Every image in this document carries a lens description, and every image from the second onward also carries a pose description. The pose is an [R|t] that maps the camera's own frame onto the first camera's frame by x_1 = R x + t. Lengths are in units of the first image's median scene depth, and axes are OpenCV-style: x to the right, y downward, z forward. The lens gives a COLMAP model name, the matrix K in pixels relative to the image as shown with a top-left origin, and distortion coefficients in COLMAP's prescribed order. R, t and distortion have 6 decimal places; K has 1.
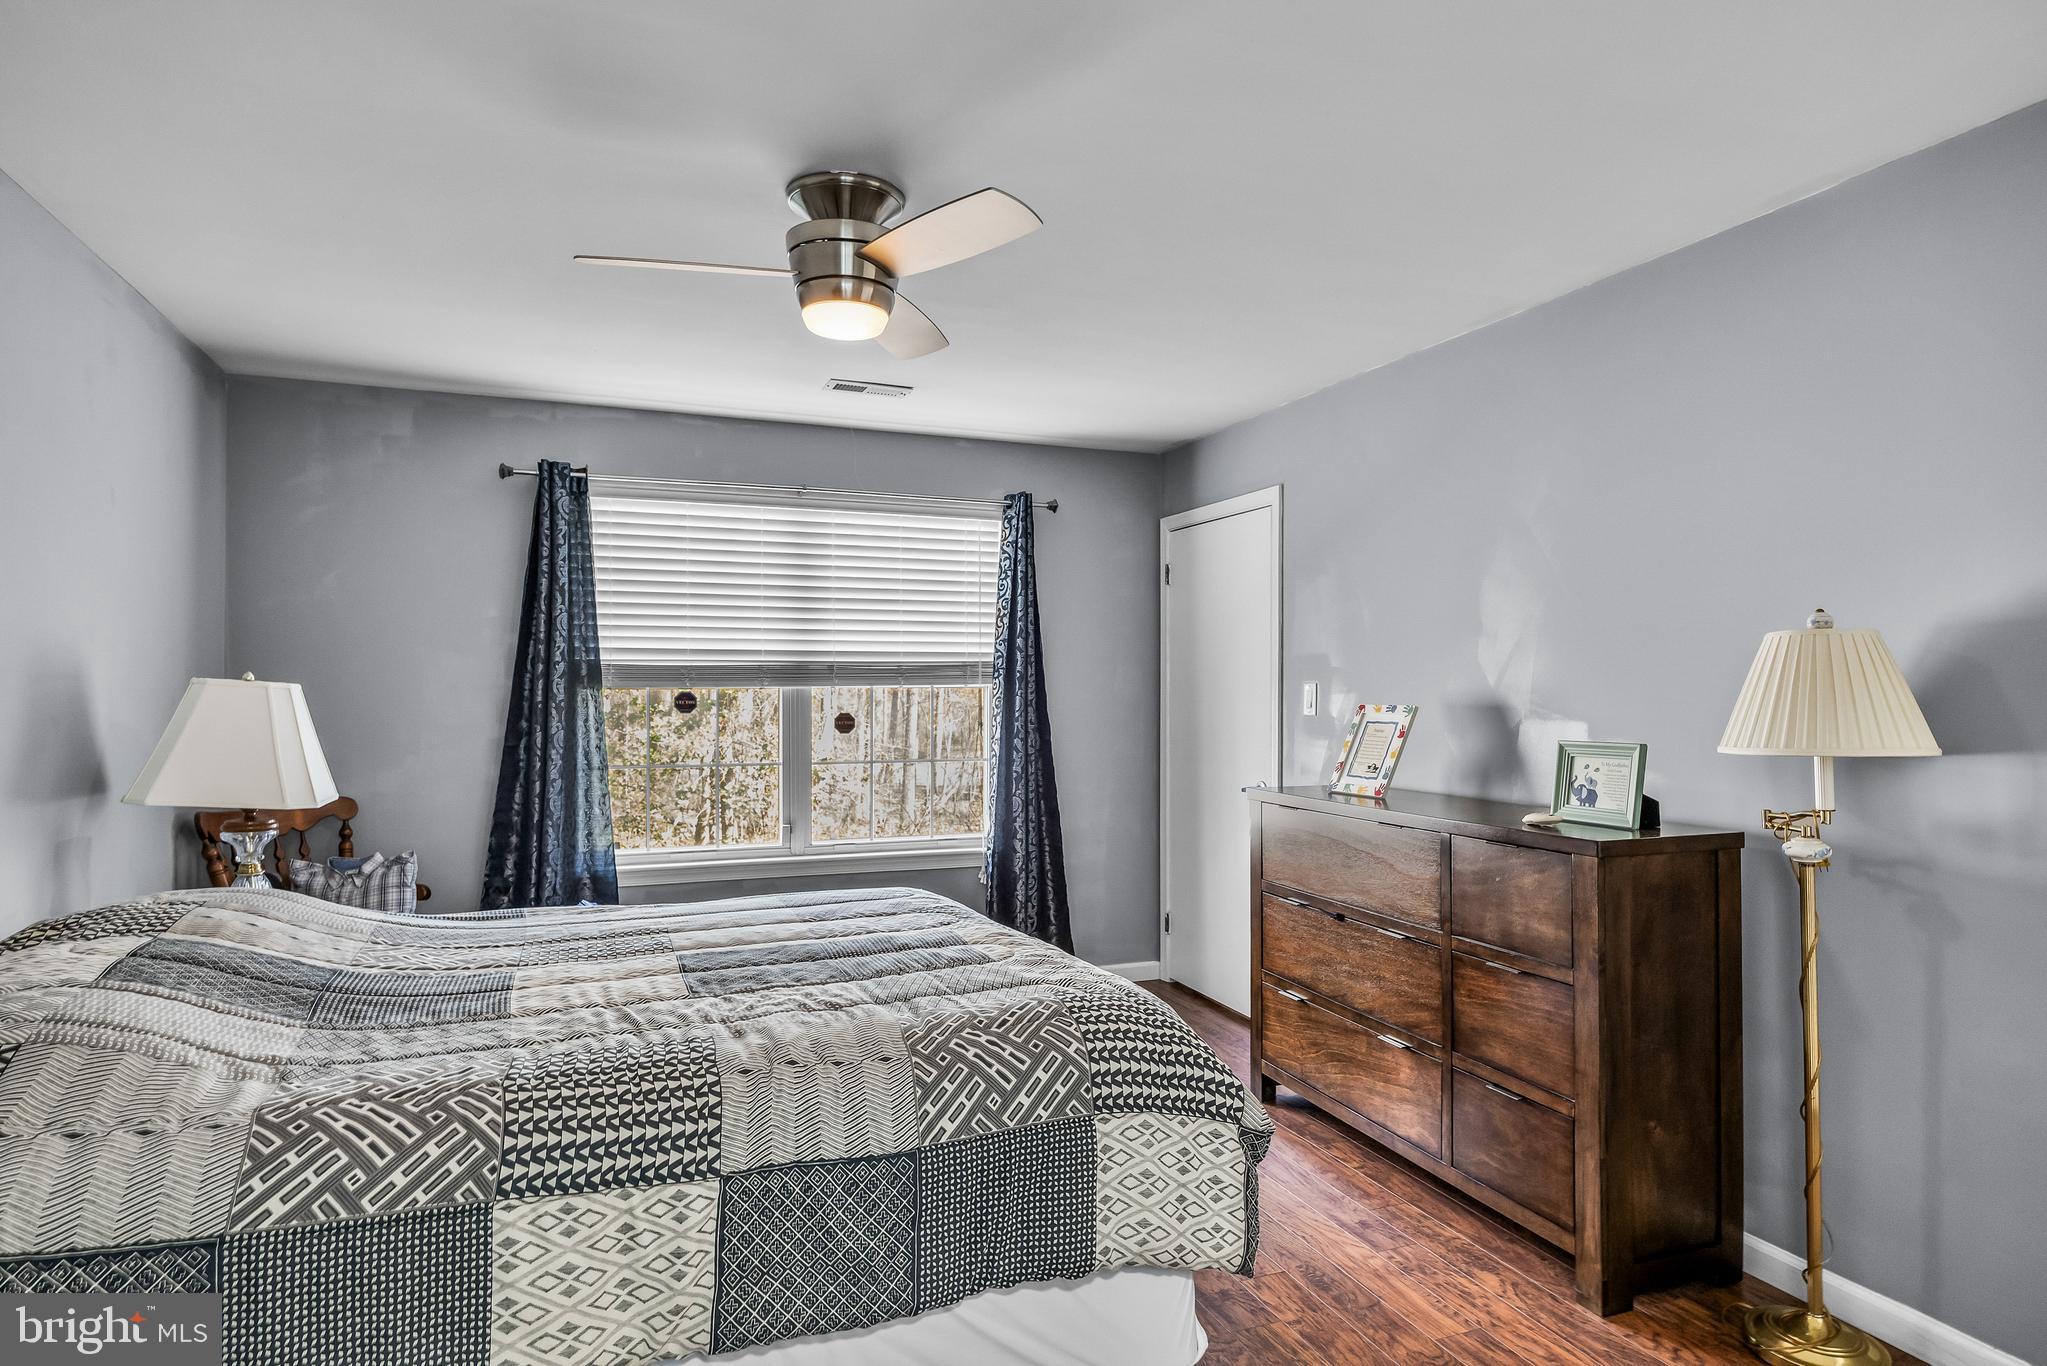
lens RADIAL K [[1113.9, 0, 1018.6], [0, 1113.9, 677.4], [0, 0, 1]] dist [-0.002651, 0.000193]
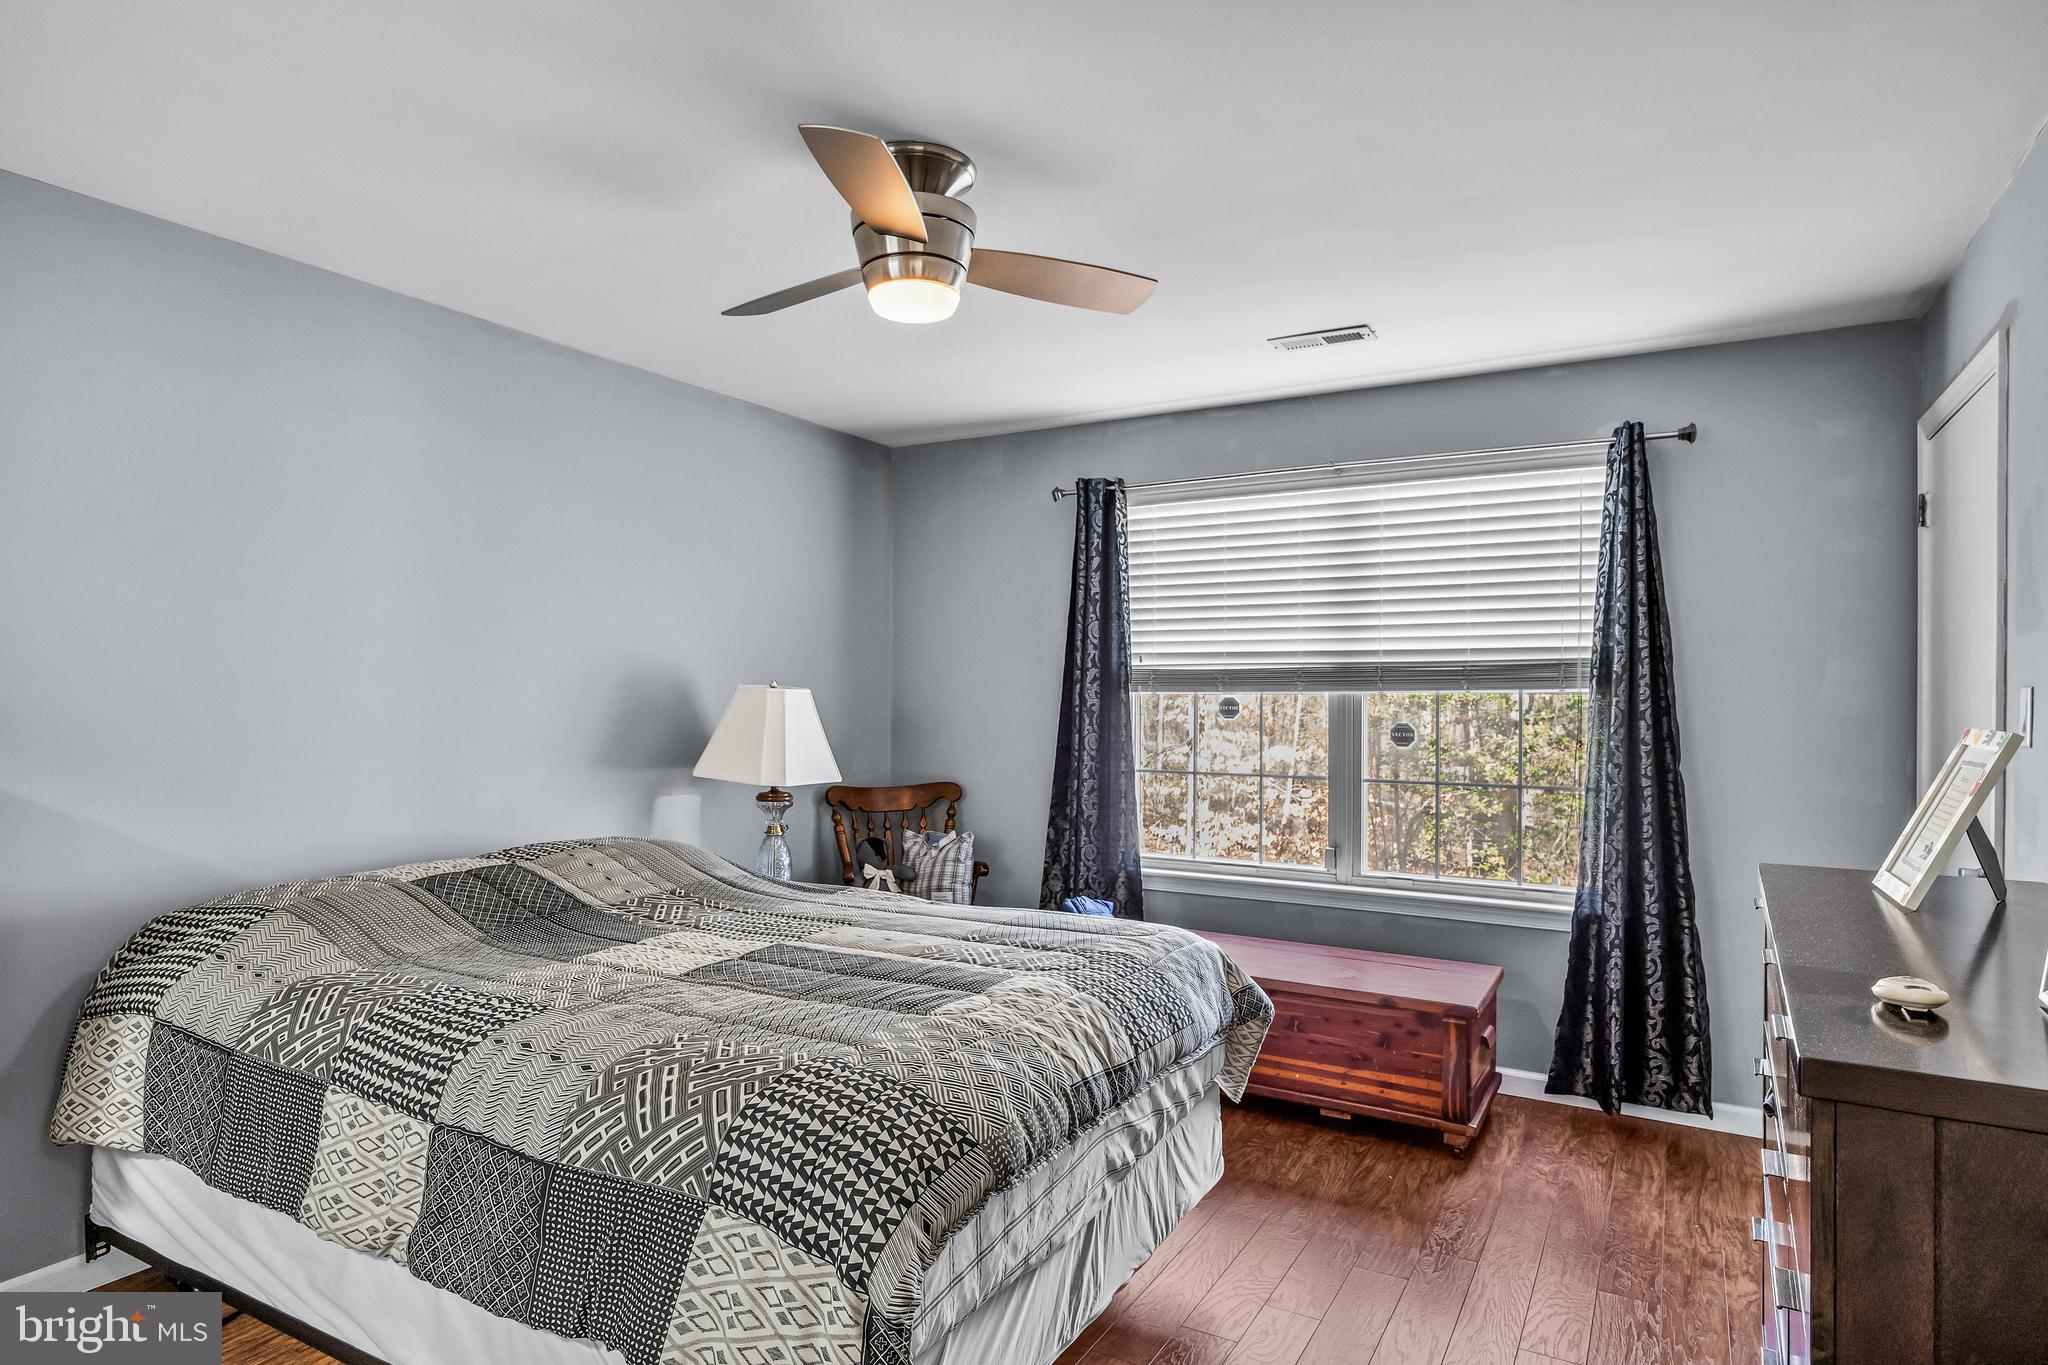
lens RADIAL K [[1128.3, 0, 1029.4], [0, 1128.3, 687.7], [0, 0, 1]] dist [-0.000960, 0.000243]
pose [[0.630456, -0.000973, -0.776225, 0.371004], [0.004845, 0.999985, 0.002682, 0.001252], [0.776210, -0.005451, 0.630451, 0.274695]]
